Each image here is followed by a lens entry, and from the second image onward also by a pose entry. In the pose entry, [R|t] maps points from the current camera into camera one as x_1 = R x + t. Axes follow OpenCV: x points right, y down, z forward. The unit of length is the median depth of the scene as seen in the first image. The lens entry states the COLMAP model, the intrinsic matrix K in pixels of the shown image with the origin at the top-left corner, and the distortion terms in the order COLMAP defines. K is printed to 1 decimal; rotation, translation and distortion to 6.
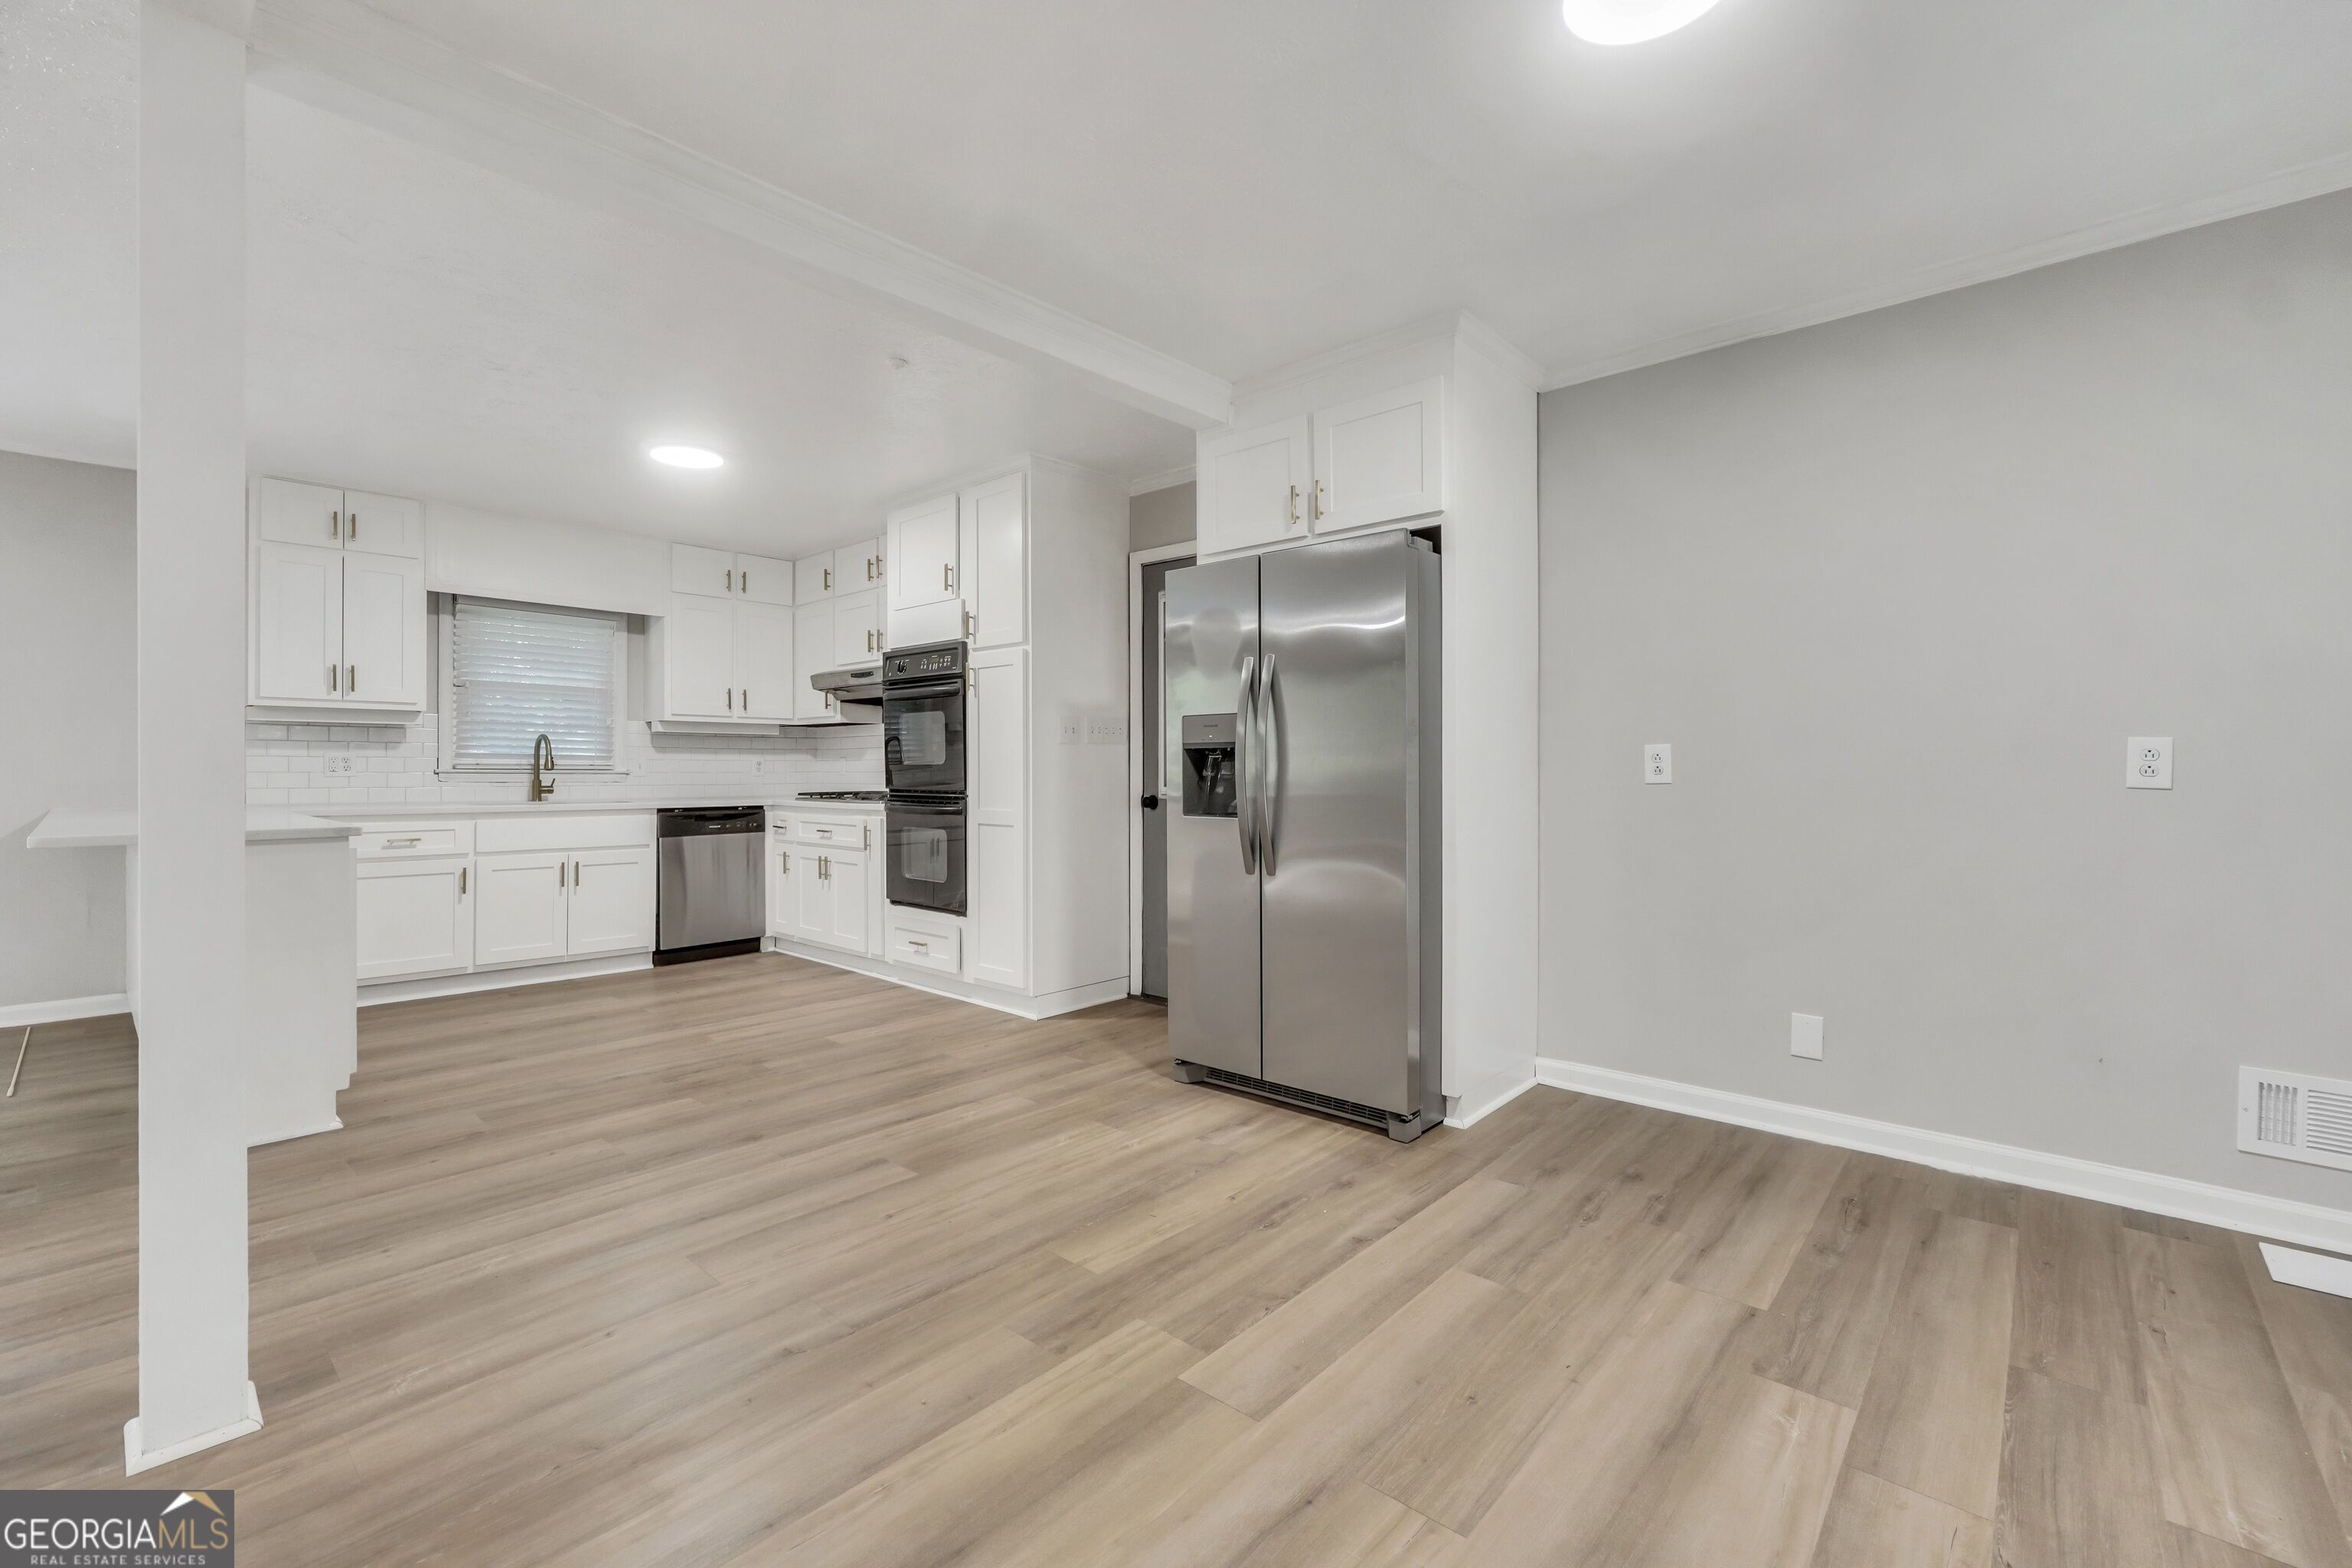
lens RADIAL K [[1001.1, 0, 1156.5], [0, 1001.1, 771.4], [0, 0, 1]] dist [-0.019664, 0.007623]
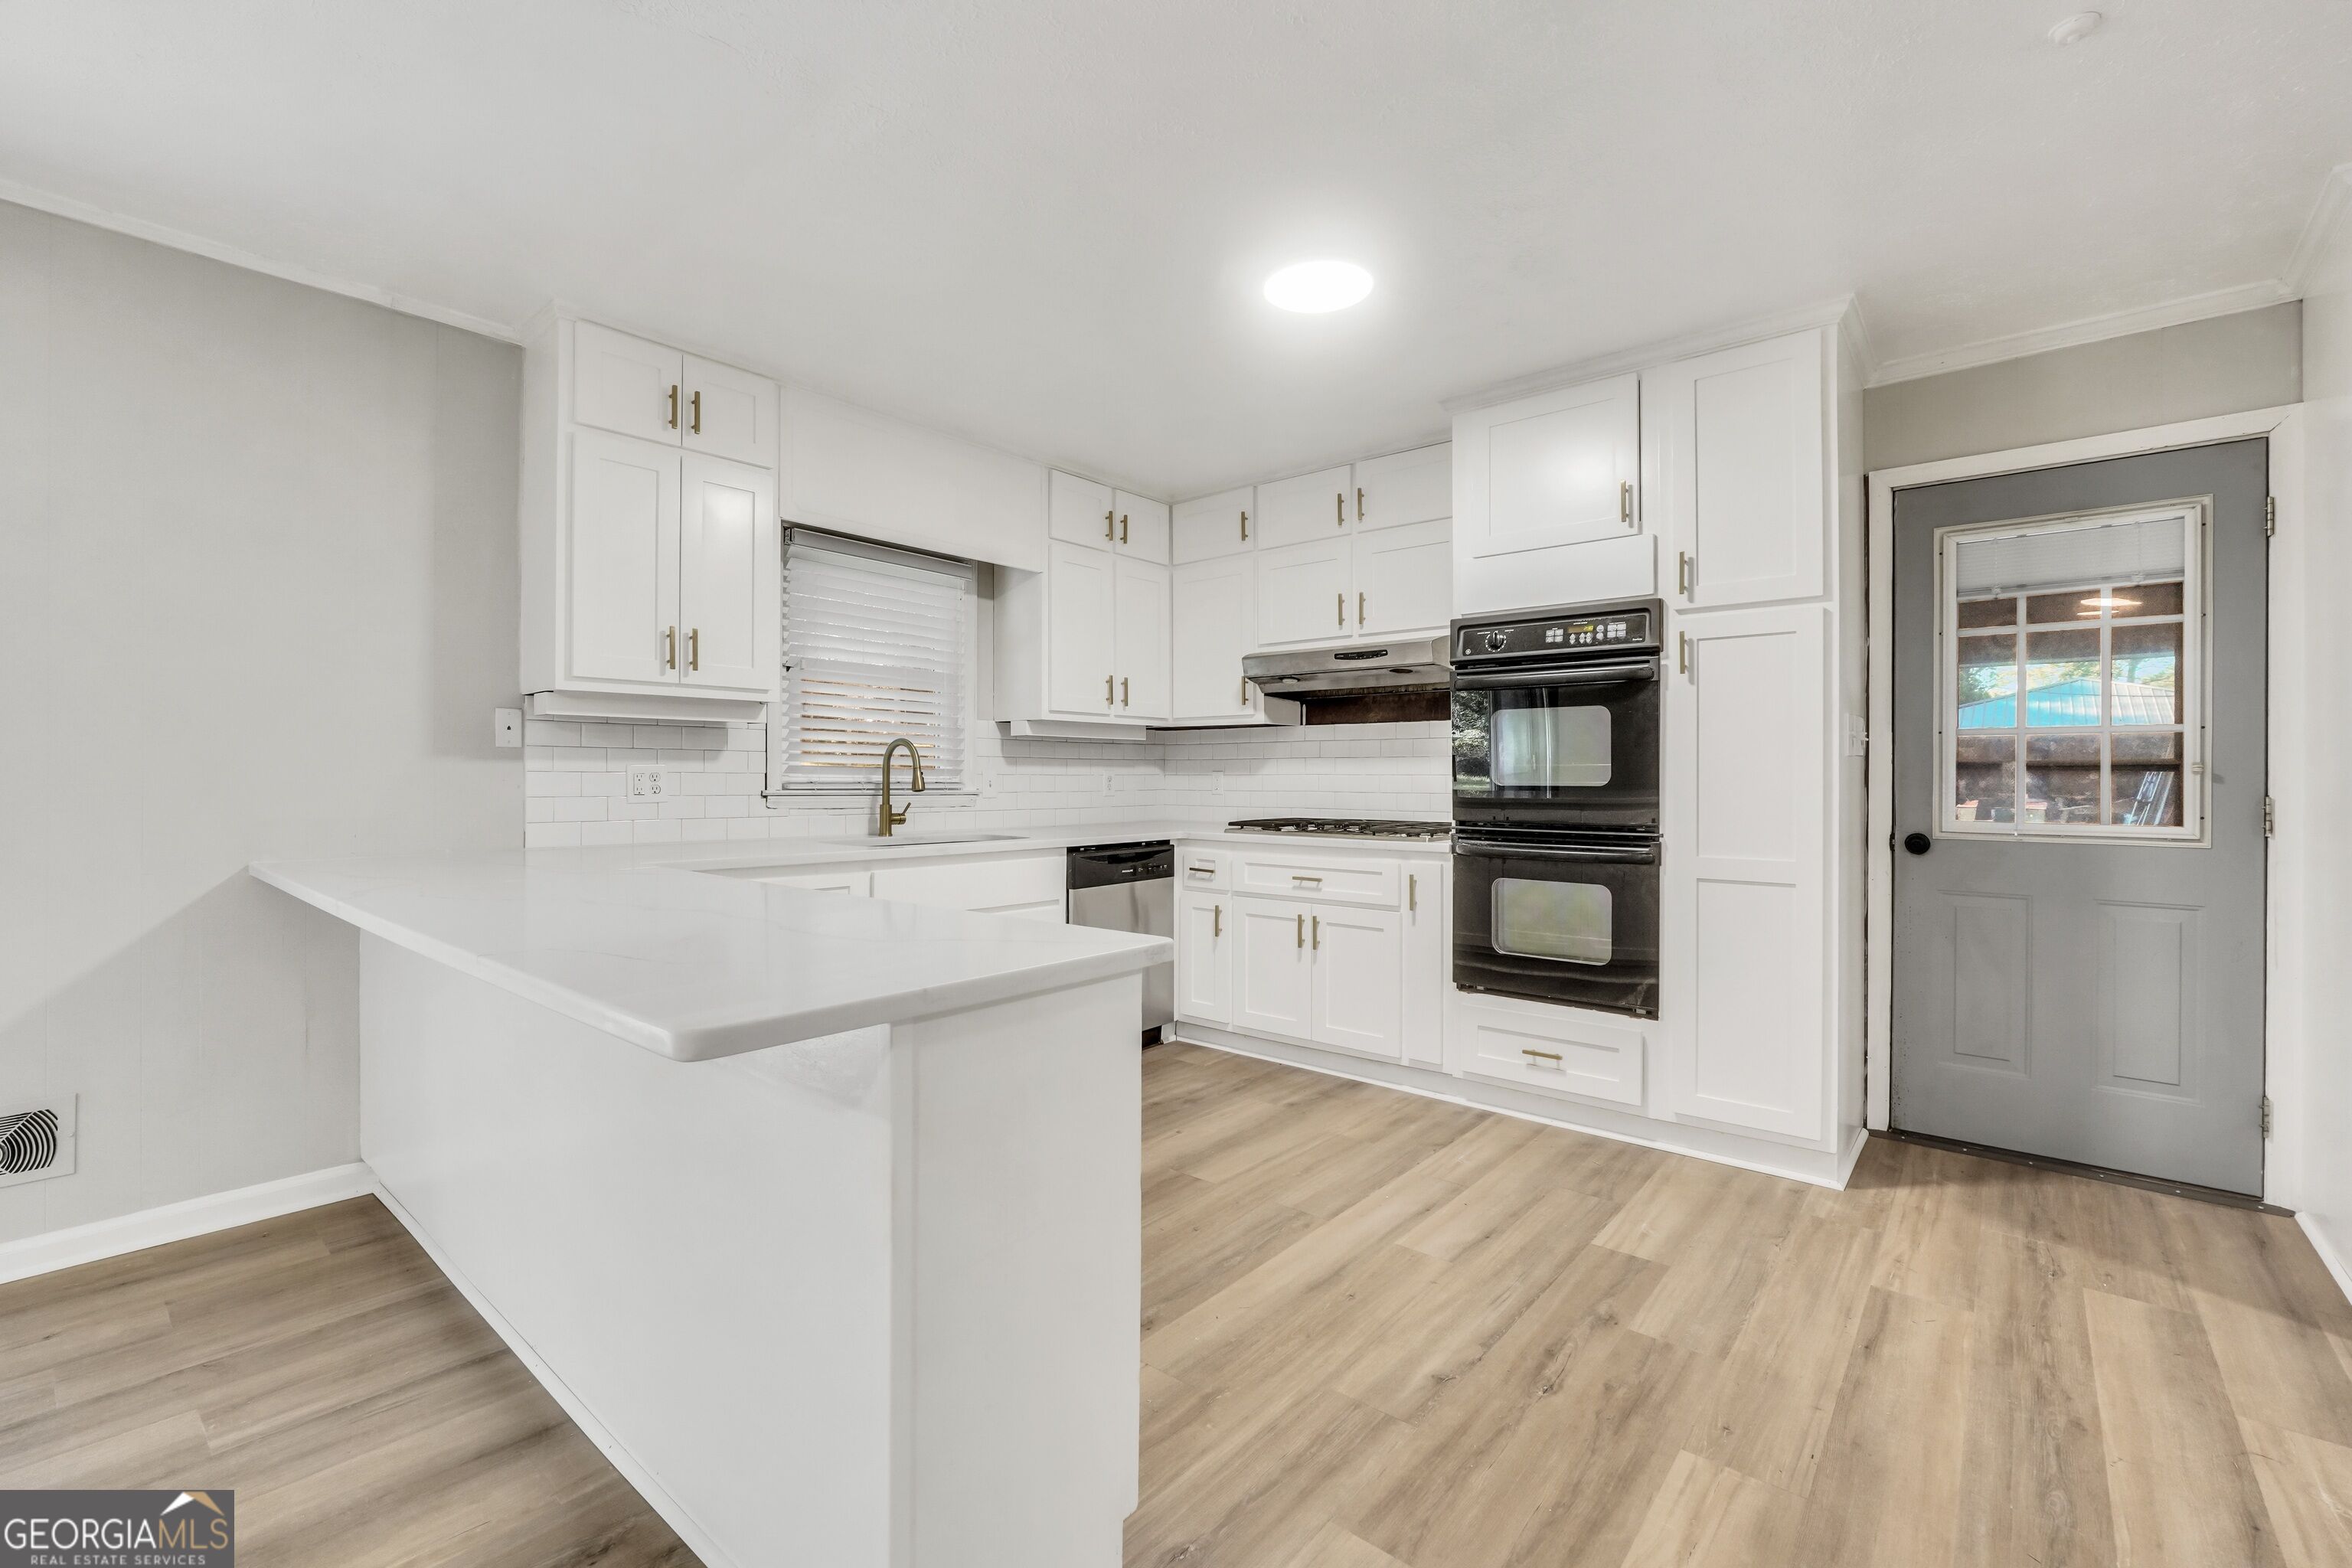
lens RADIAL K [[1011.4, 0, 1157.3], [0, 1011.4, 775.0], [0, 0, 1]] dist [-0.020395, 0.007417]
pose [[0.999634, 0.001899, 0.026971, -0.556973], [-0.001821, 0.999994, -0.002926, -0.012661], [-0.026976, 0.002876, 0.999632, 0.363536]]
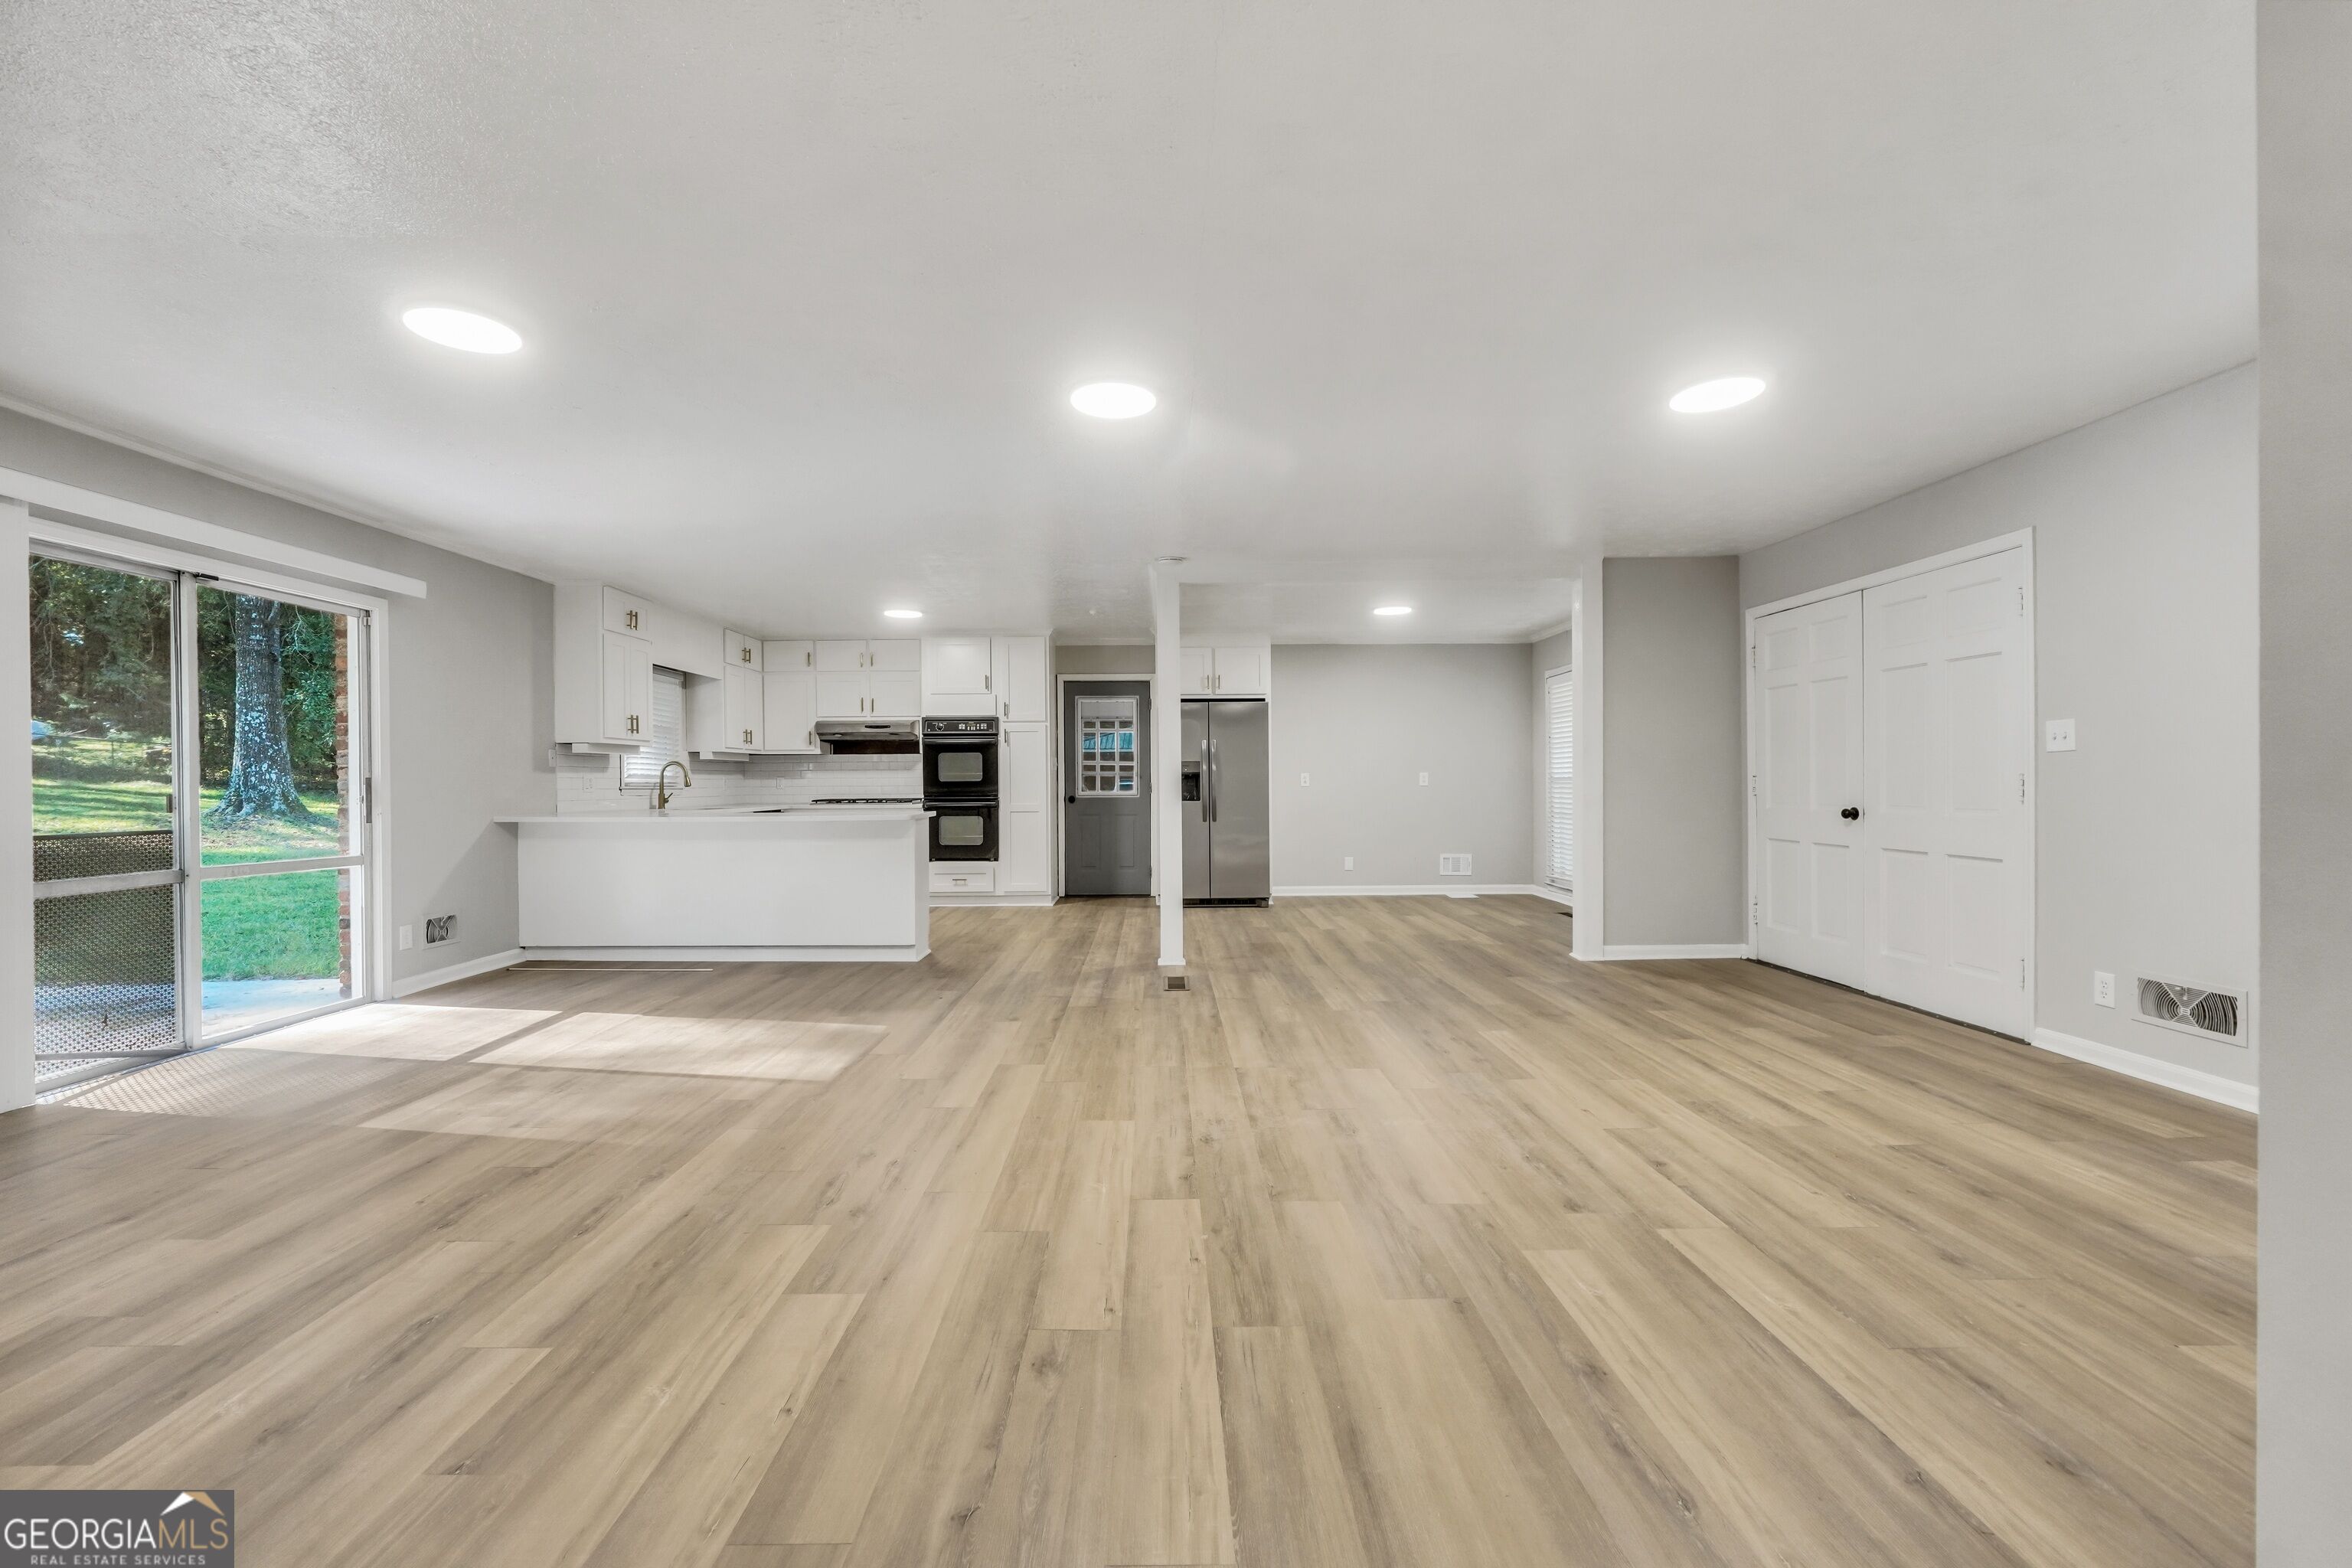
lens RADIAL K [[990.1, 0, 1164.8], [0, 990.1, 786.5], [0, 0, 1]] dist [-0.016045, 0.005931]
pose [[0.732092, -0.008562, 0.681152, -1.290370], [0.007746, 0.999961, 0.004244, -0.002512], [-0.681161, 0.002169, 0.732130, -0.621443]]
